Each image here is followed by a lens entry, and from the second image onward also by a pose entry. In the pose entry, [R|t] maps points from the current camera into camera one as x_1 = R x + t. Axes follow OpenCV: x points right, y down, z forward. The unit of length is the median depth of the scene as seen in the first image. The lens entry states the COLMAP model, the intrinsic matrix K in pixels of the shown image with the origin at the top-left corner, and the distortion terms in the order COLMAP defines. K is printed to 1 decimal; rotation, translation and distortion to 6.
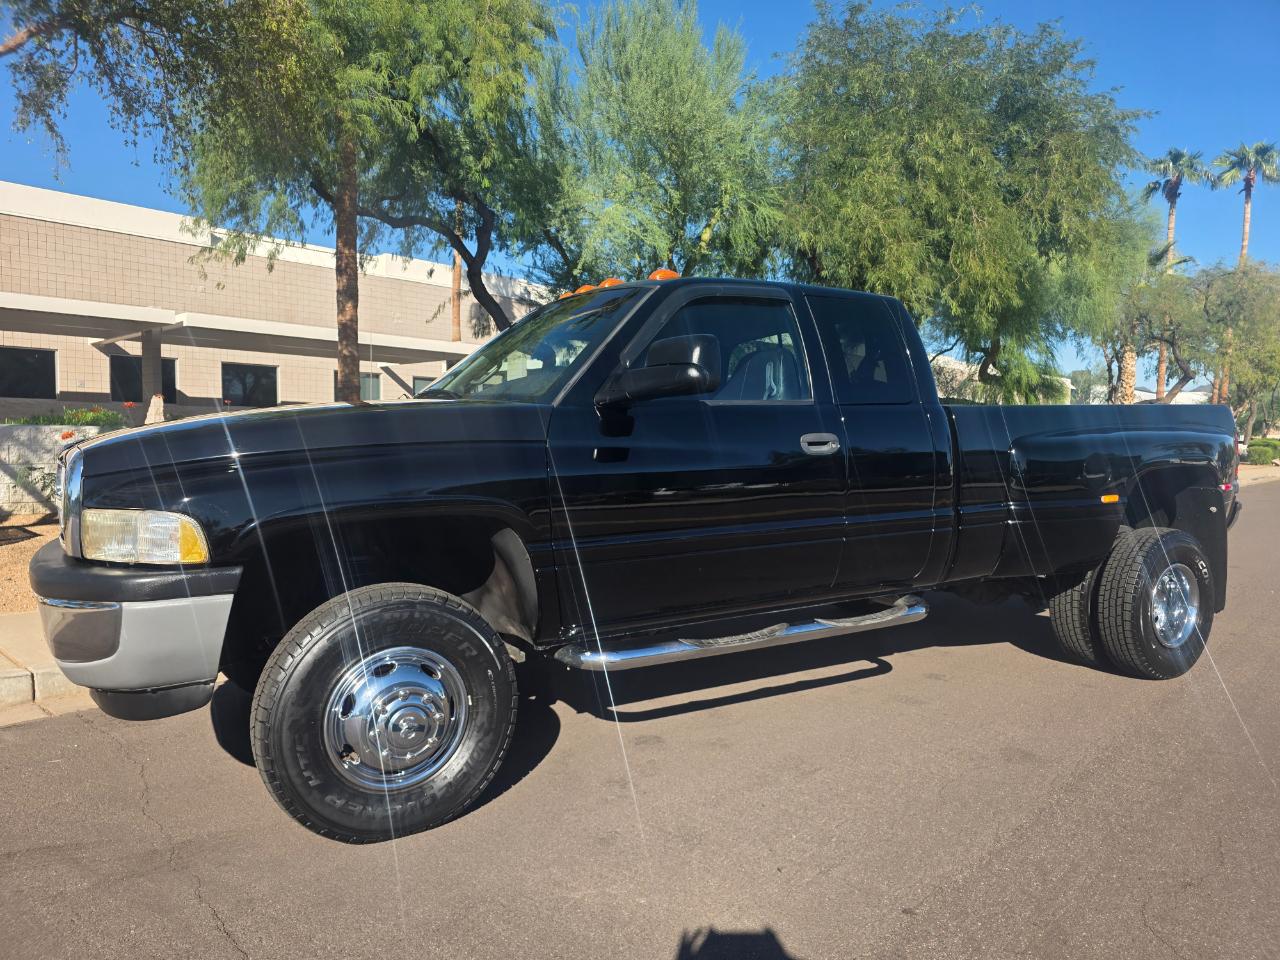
lens RADIAL K [[883.8, 0, 640.7], [0, 883.8, 484.3], [0, 0, 1]] dist [0.037270, -0.034319]
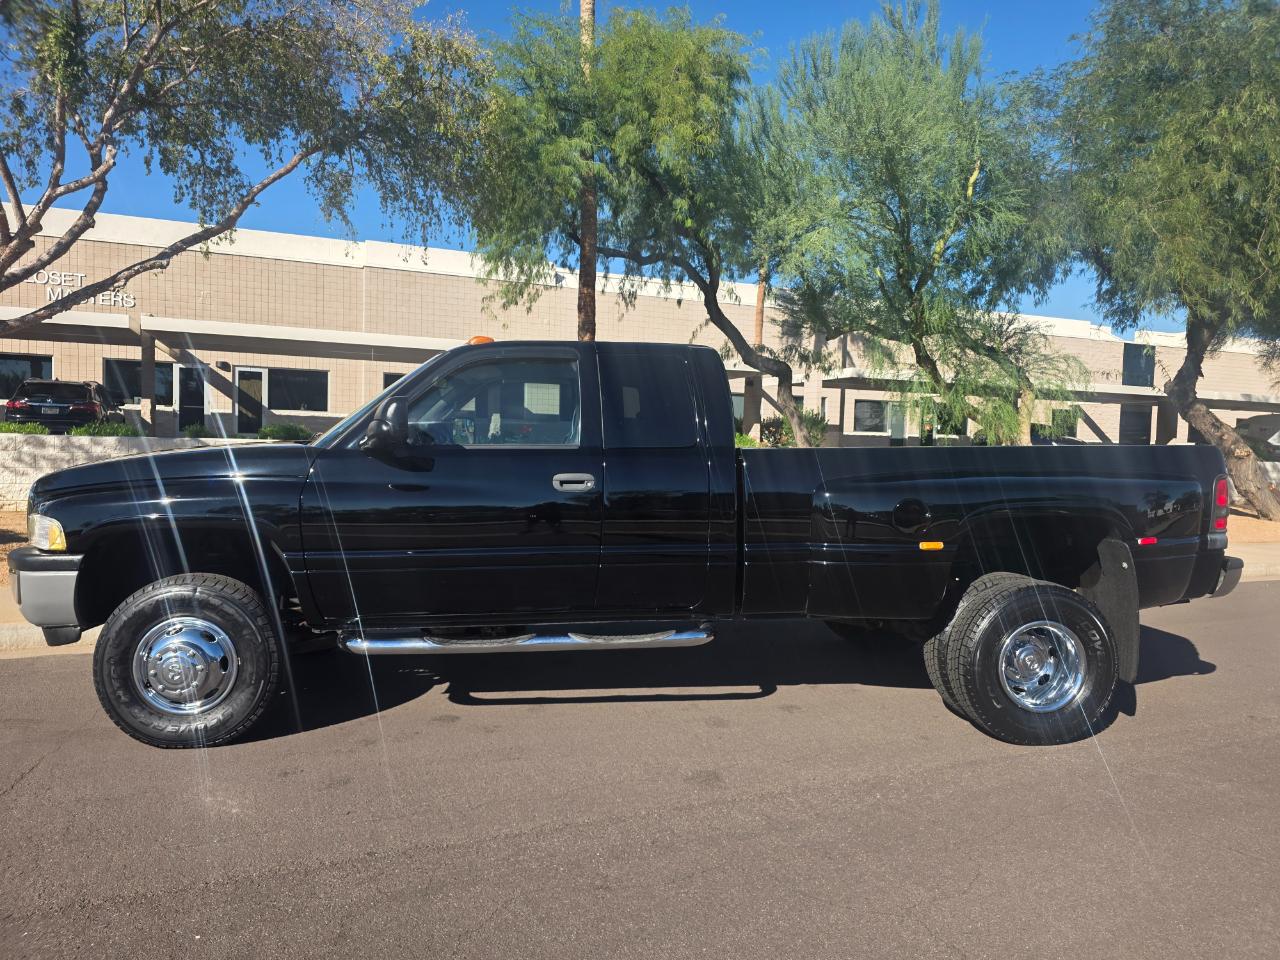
lens RADIAL K [[883.8, 0, 640.8], [0, 883.8, 483.4], [0, 0, 1]] dist [0.037270, -0.034319]
pose [[0.907316, 0.031908, -0.419238, 0.775836], [-0.036645, 0.999323, -0.003249, -0.044809], [0.418850, 0.018311, 0.907871, -0.013978]]
